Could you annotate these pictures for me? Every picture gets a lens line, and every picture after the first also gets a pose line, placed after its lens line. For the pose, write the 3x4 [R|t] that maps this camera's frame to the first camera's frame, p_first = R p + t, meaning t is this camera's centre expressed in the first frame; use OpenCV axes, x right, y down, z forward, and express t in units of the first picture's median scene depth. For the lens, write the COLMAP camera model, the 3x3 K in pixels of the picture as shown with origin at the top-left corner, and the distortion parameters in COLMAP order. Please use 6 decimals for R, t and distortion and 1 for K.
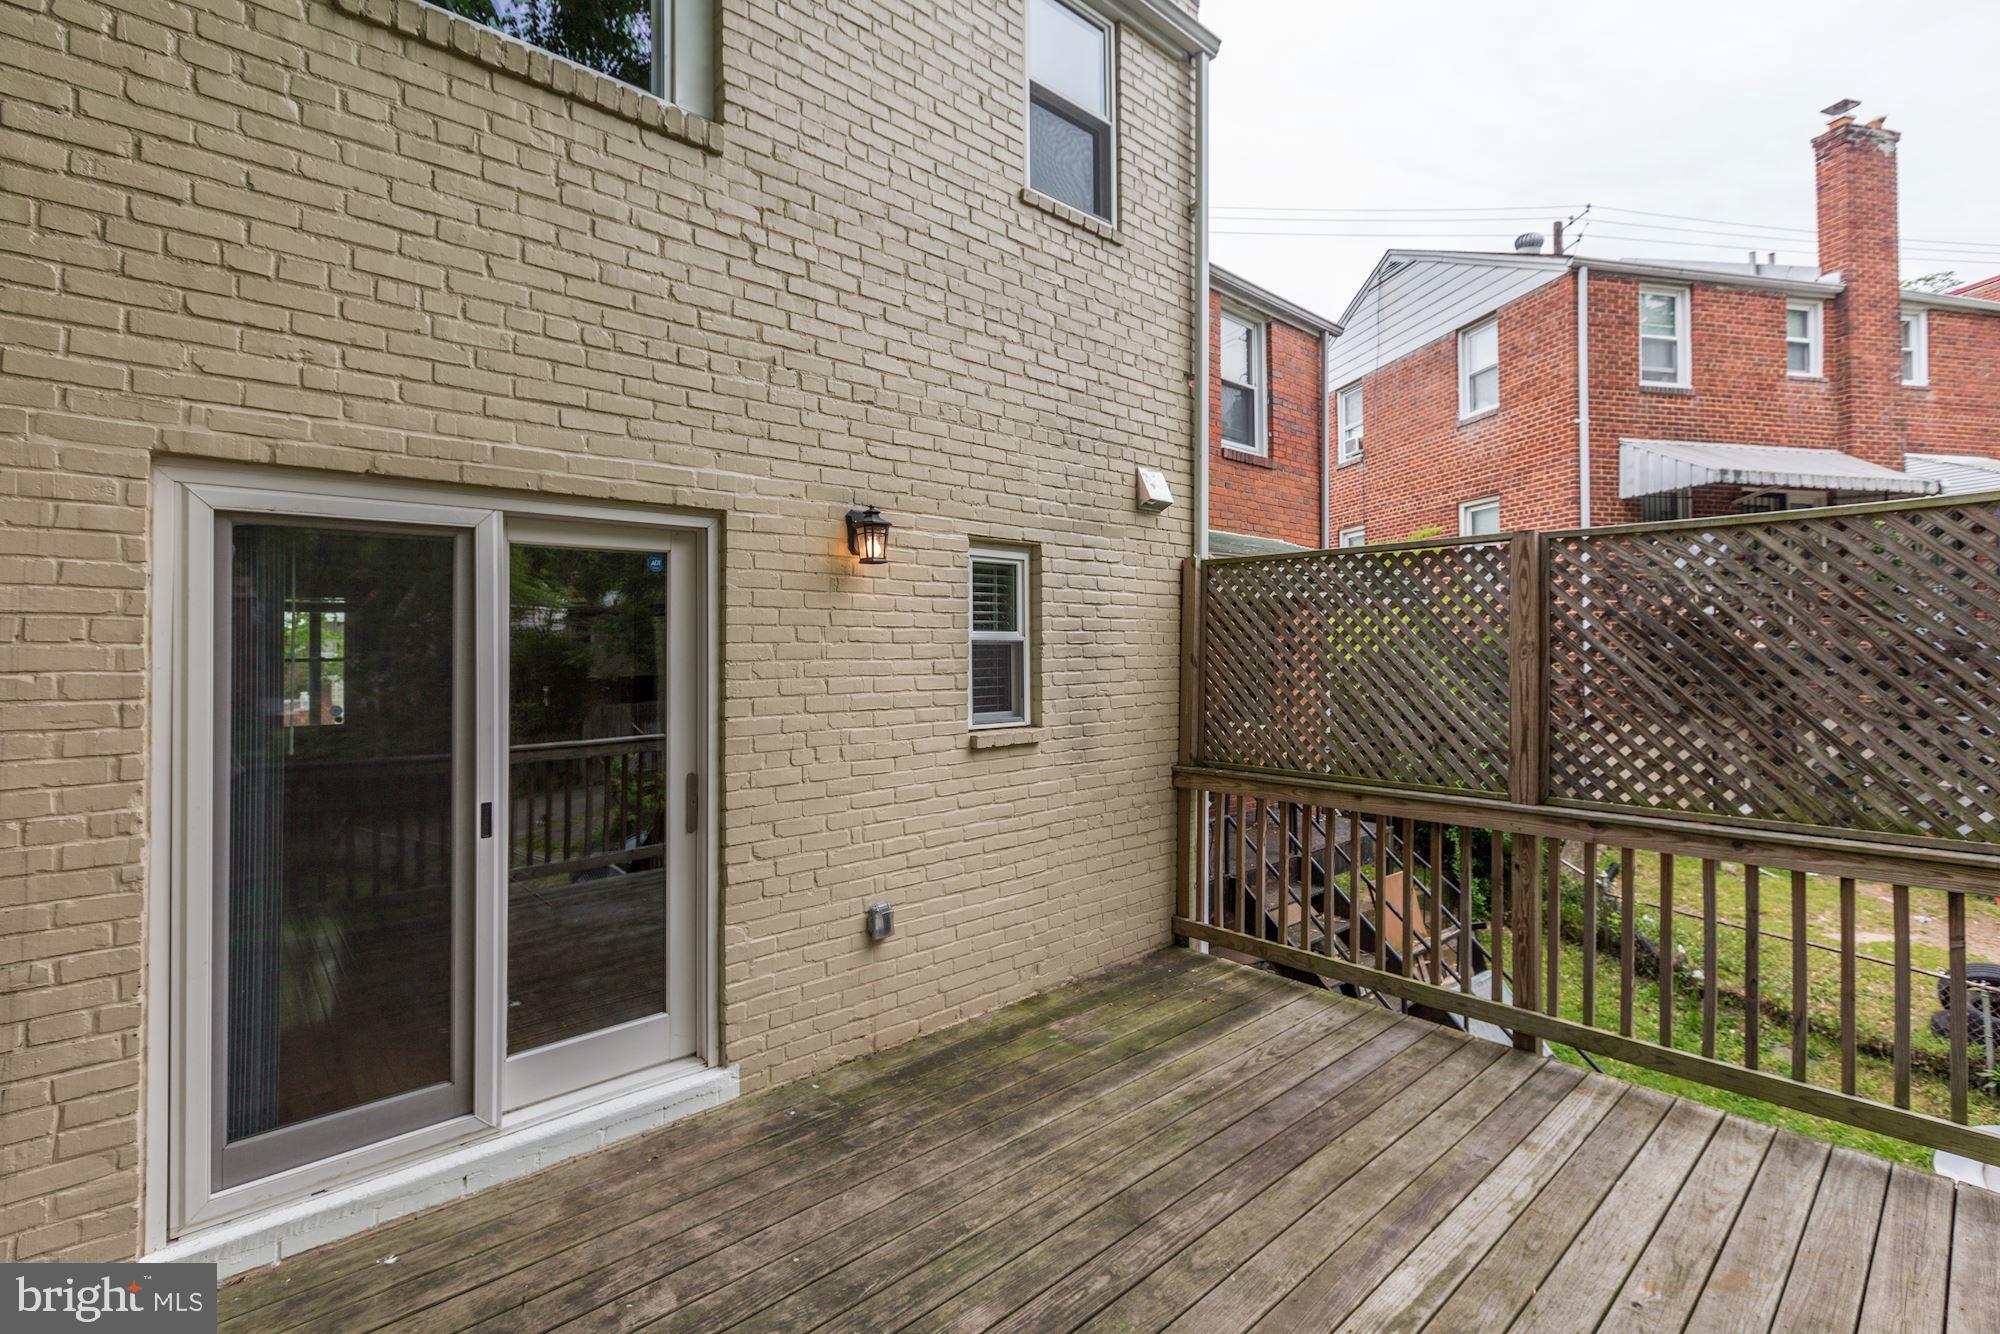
lens RADIAL K [[906.2, 0, 1002.5], [0, 906.2, 648.3], [0, 0, 1]] dist [-0.021740, 0.005749]
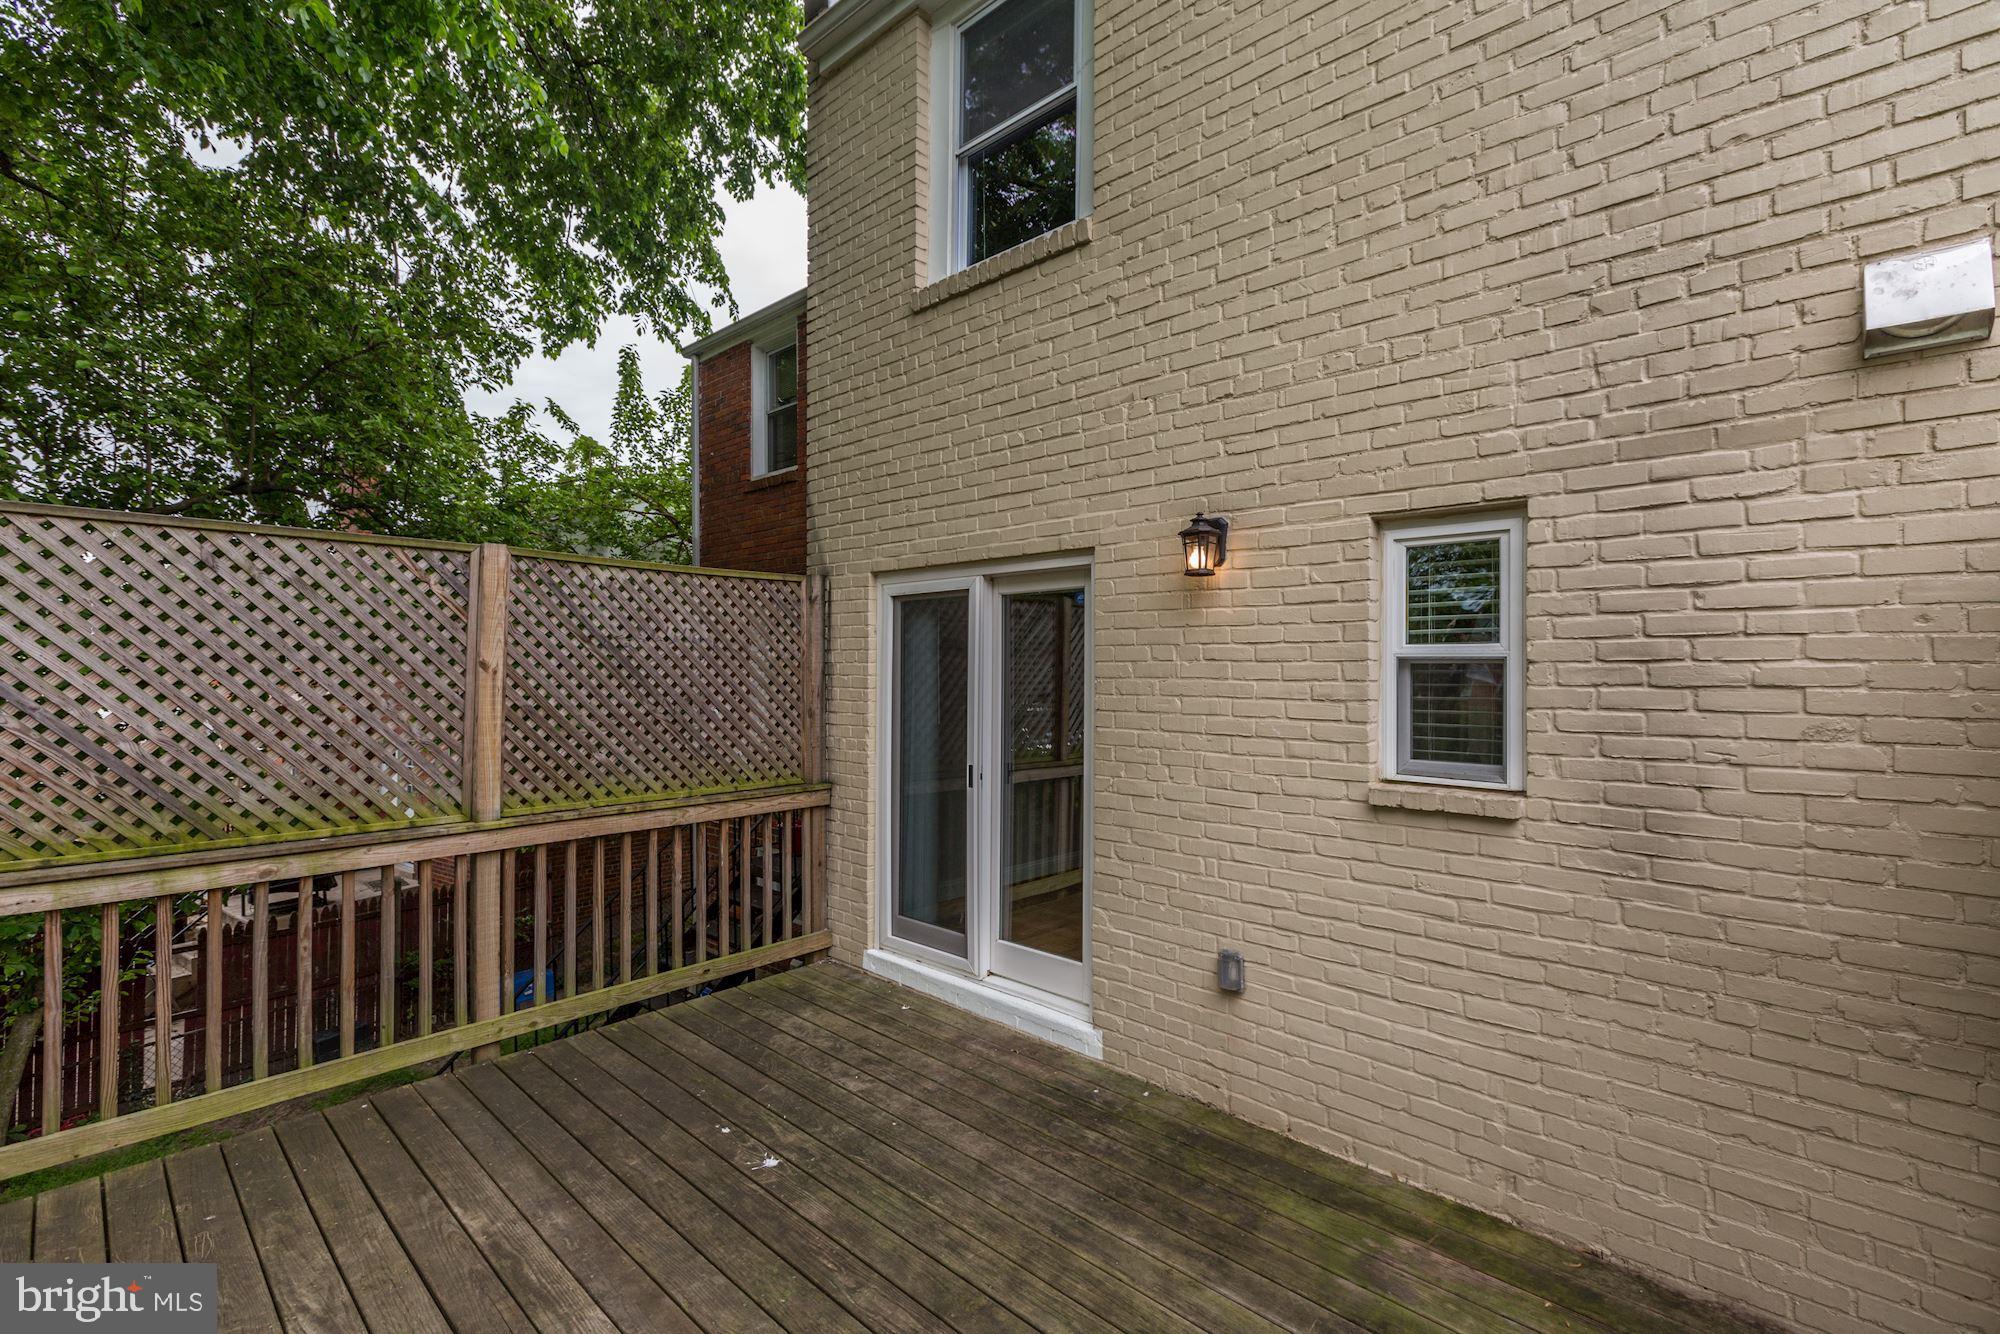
lens RADIAL K [[906.2, 0, 1001.9], [0, 906.2, 668.4], [0, 0, 1]] dist [-0.021740, 0.005749]
pose [[0.057383, 0.009408, -0.998308, 0.745048], [0.001061, 0.999954, 0.009484, -0.007615], [0.998352, -0.001604, 0.057371, 0.721652]]
